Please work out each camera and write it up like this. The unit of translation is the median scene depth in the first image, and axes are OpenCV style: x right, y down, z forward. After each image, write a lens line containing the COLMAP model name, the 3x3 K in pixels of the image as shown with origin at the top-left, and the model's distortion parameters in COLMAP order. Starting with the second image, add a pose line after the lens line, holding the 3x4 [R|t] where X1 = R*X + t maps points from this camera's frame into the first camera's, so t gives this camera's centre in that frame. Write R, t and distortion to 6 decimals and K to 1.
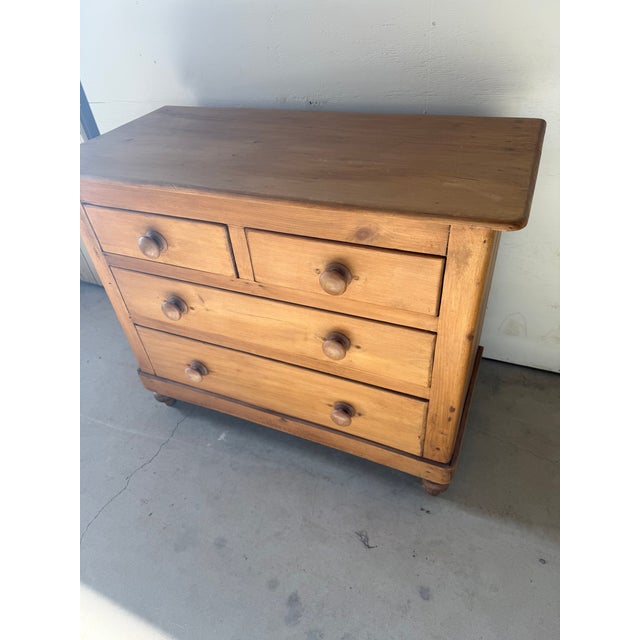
lens RADIAL K [[456.8, 0, 315.4], [0, 456.8, 319.5], [0, 0, 1]] dist [0.053931, -0.084975]
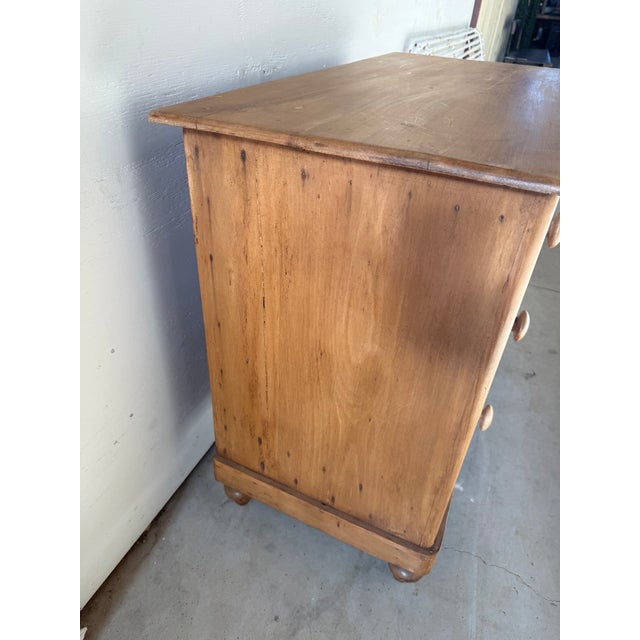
lens RADIAL K [[456.8, 0, 315.9], [0, 456.8, 315.8], [0, 0, 1]] dist [0.053931, -0.084975]
pose [[0.005720, -0.503672, 0.863876, -1.009797], [0.594680, 0.696243, 0.401998, -0.548852], [-0.803942, 0.511430, 0.303506, 1.119127]]
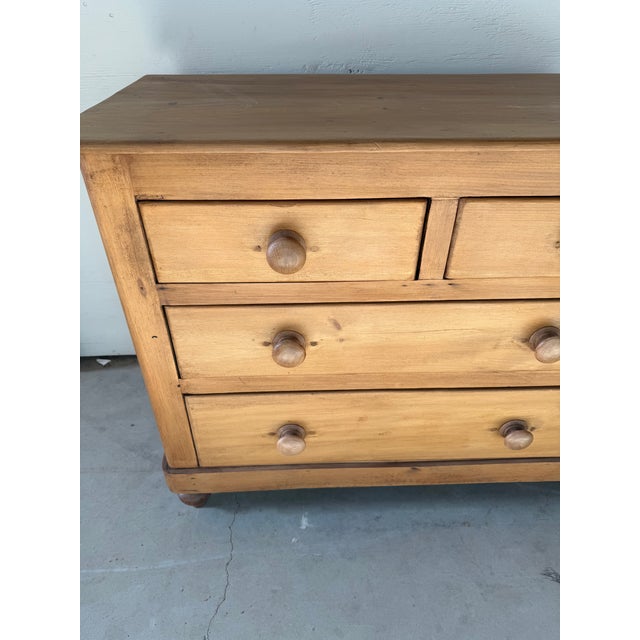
lens RADIAL K [[456.8, 0, 319.0], [0, 456.8, 319.9], [0, 0, 1]] dist [0.053931, -0.084975]
pose [[0.897496, -0.186834, 0.399493, -0.569617], [0.215631, 0.976075, -0.027944, -0.041561], [-0.384714, 0.111223, 0.916310, 0.405212]]
